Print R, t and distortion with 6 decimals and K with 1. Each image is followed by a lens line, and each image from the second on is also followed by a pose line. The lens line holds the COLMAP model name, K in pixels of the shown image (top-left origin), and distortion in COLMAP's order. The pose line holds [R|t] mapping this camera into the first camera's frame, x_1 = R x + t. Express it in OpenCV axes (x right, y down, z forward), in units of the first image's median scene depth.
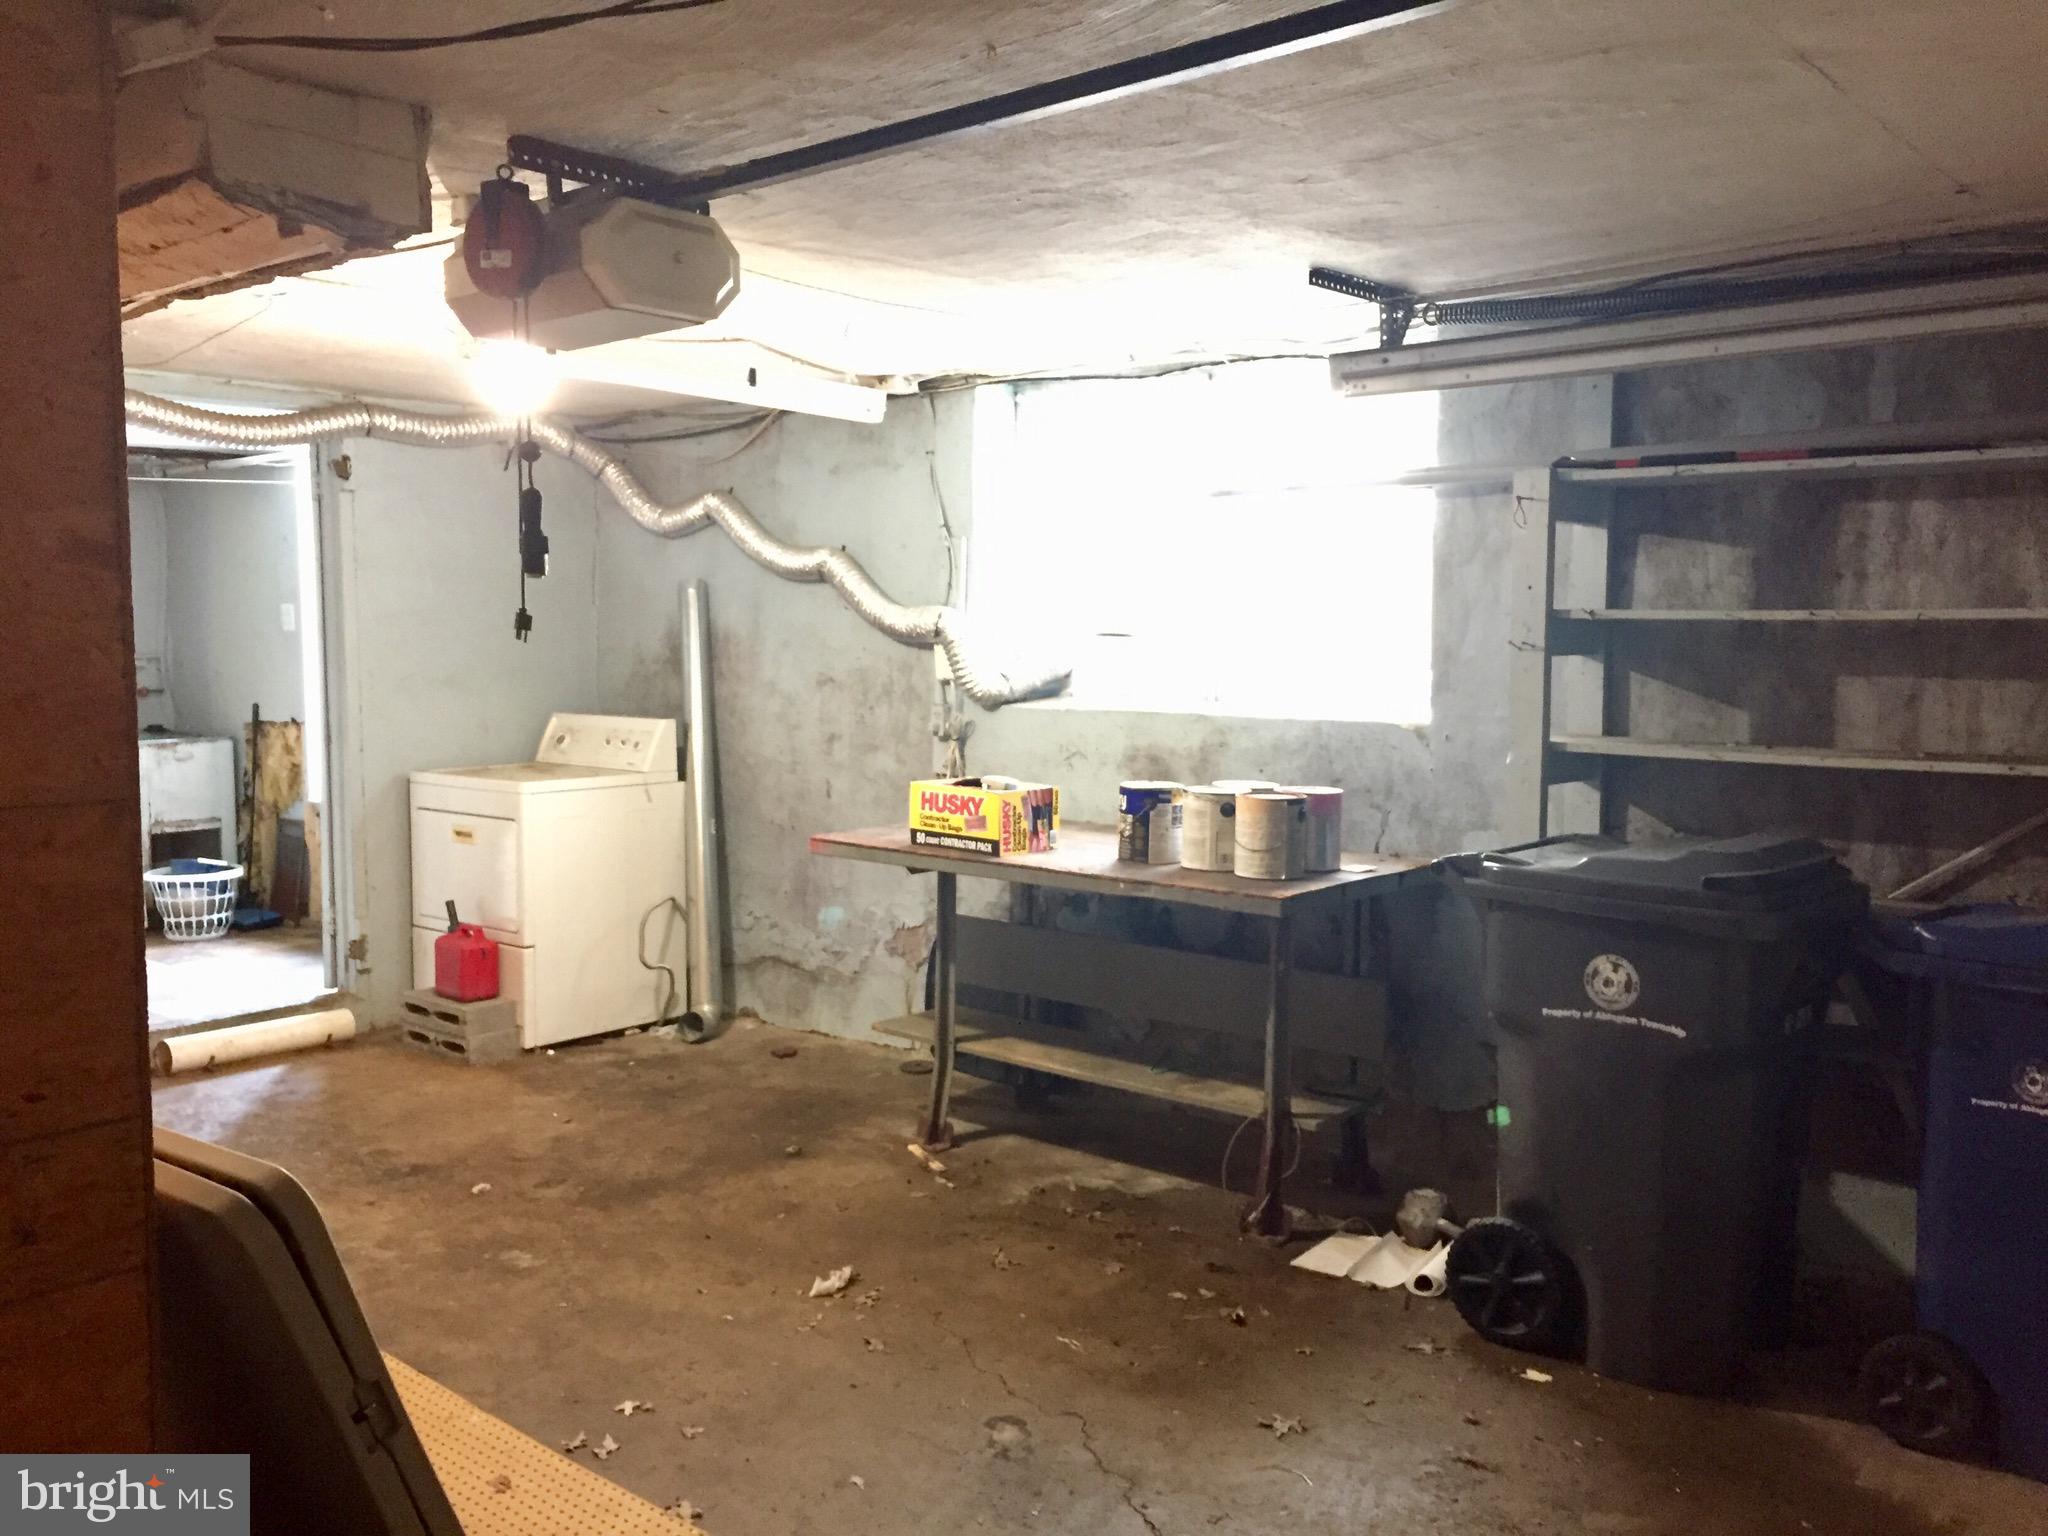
lens RADIAL K [[1748.3, 0, 1028.4], [0, 1748.3, 769.8], [0, 0, 1]] dist [0.079180, -0.096785]
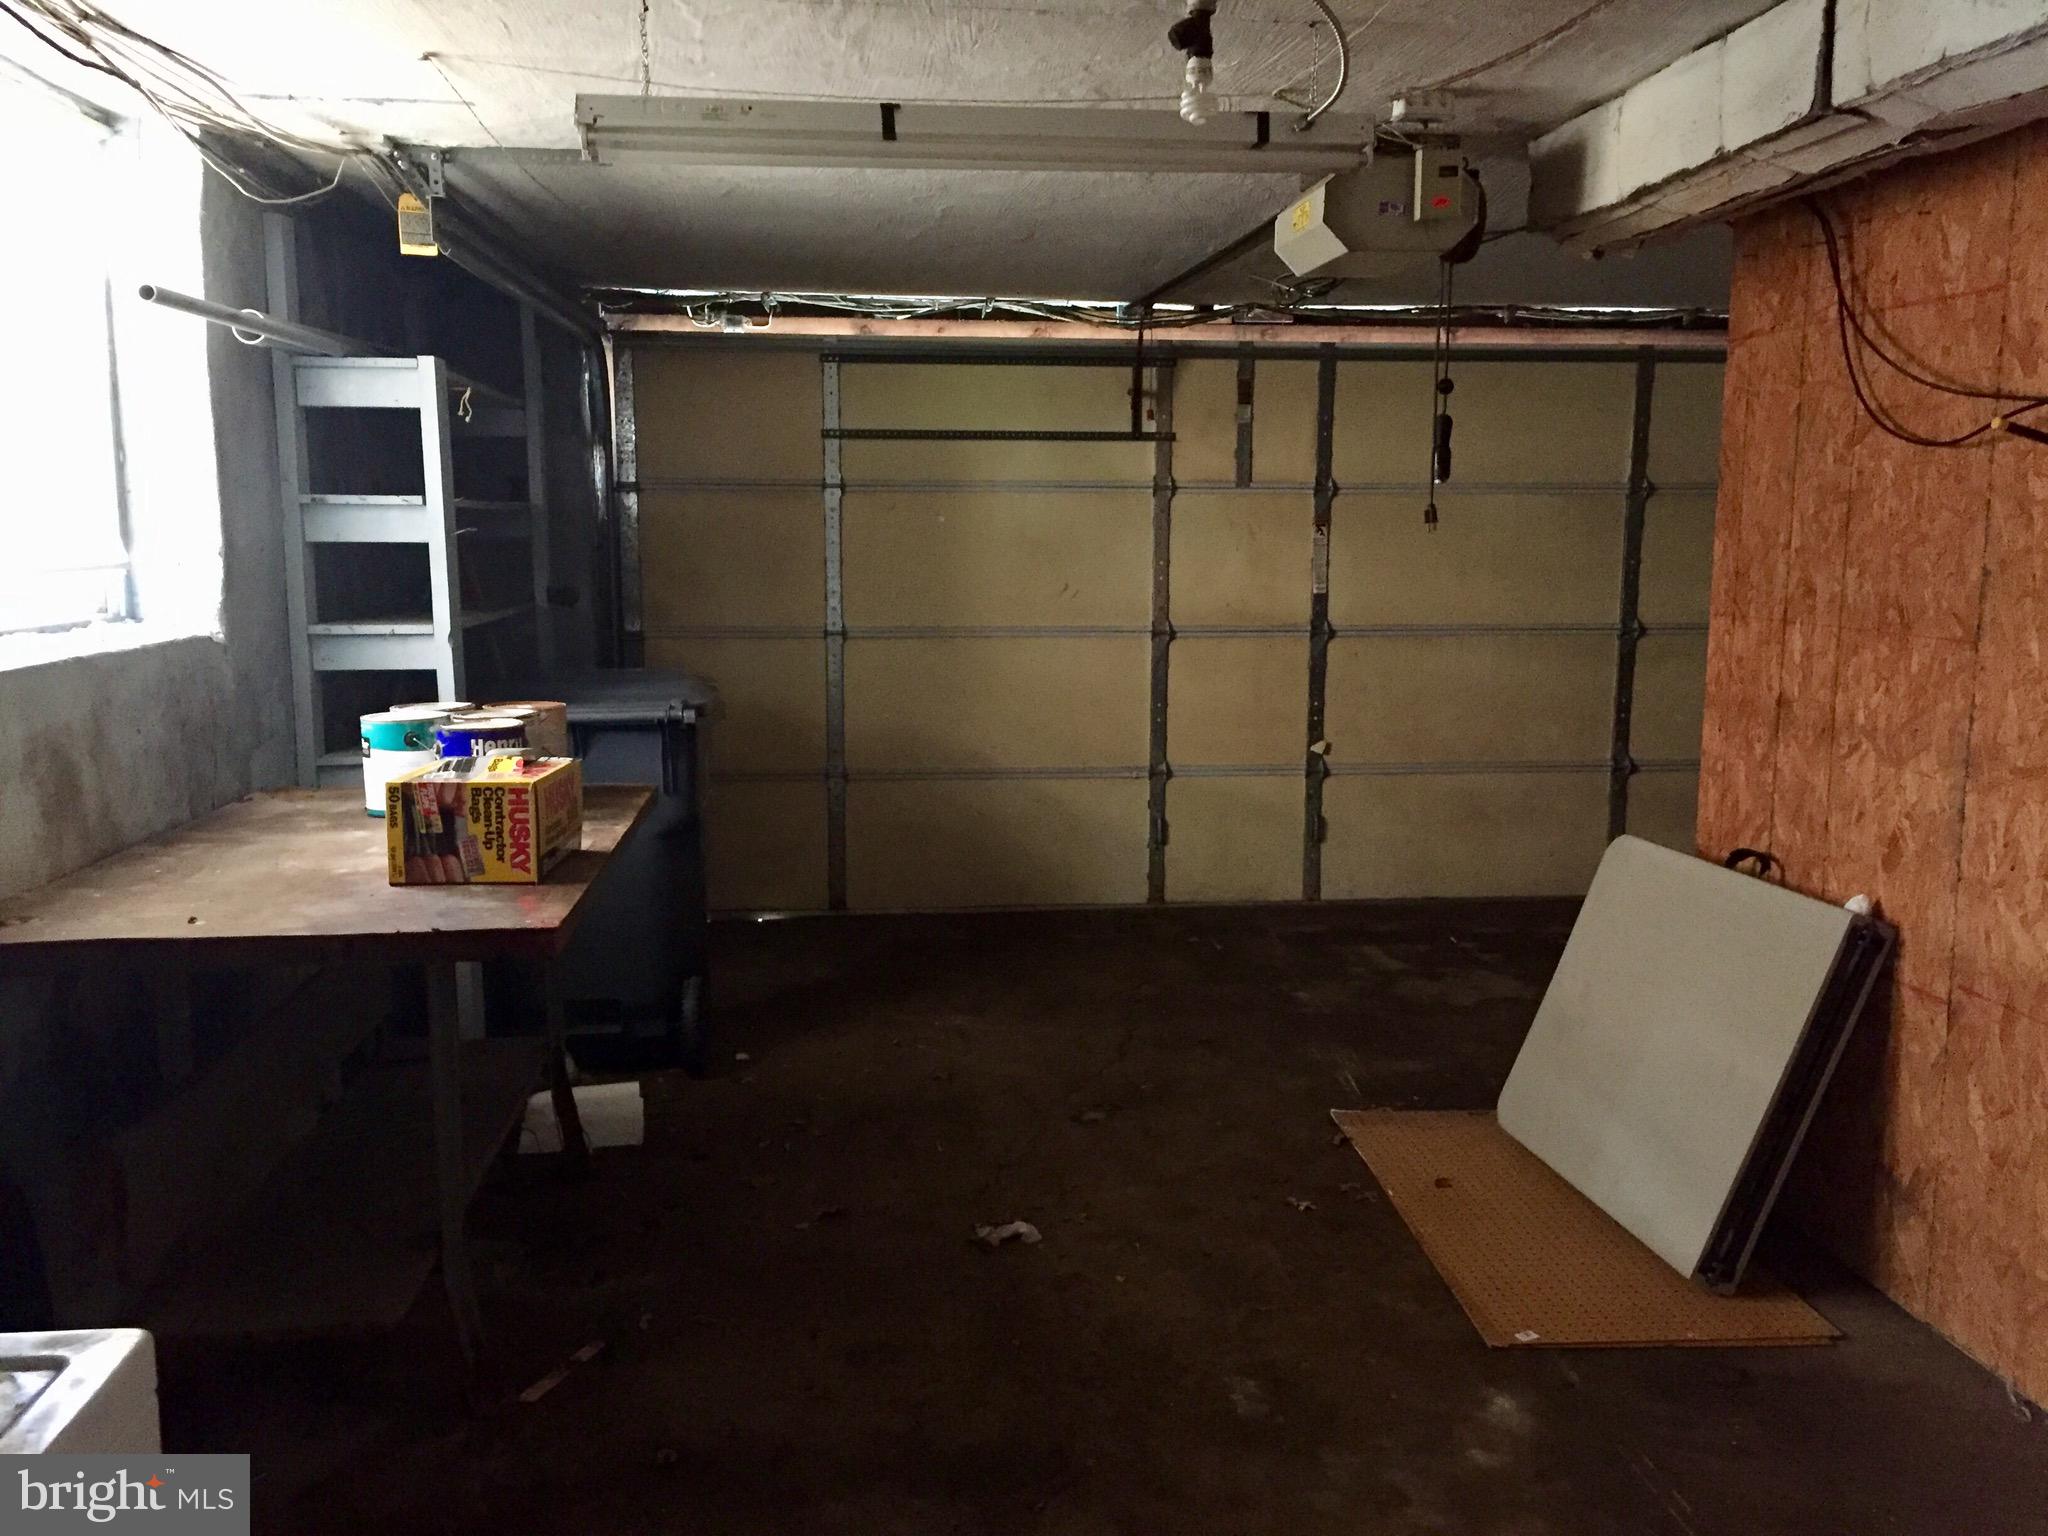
lens RADIAL K [[1748.3, 0, 1028.4], [0, 1748.3, 769.8], [0, 0, 1]] dist [0.079180, -0.096785]
pose [[-0.709203, -0.110367, 0.696312, -0.768185], [0.052026, 0.976784, 0.207812, -0.143778], [-0.703082, 0.183607, -0.686996, 1.659000]]
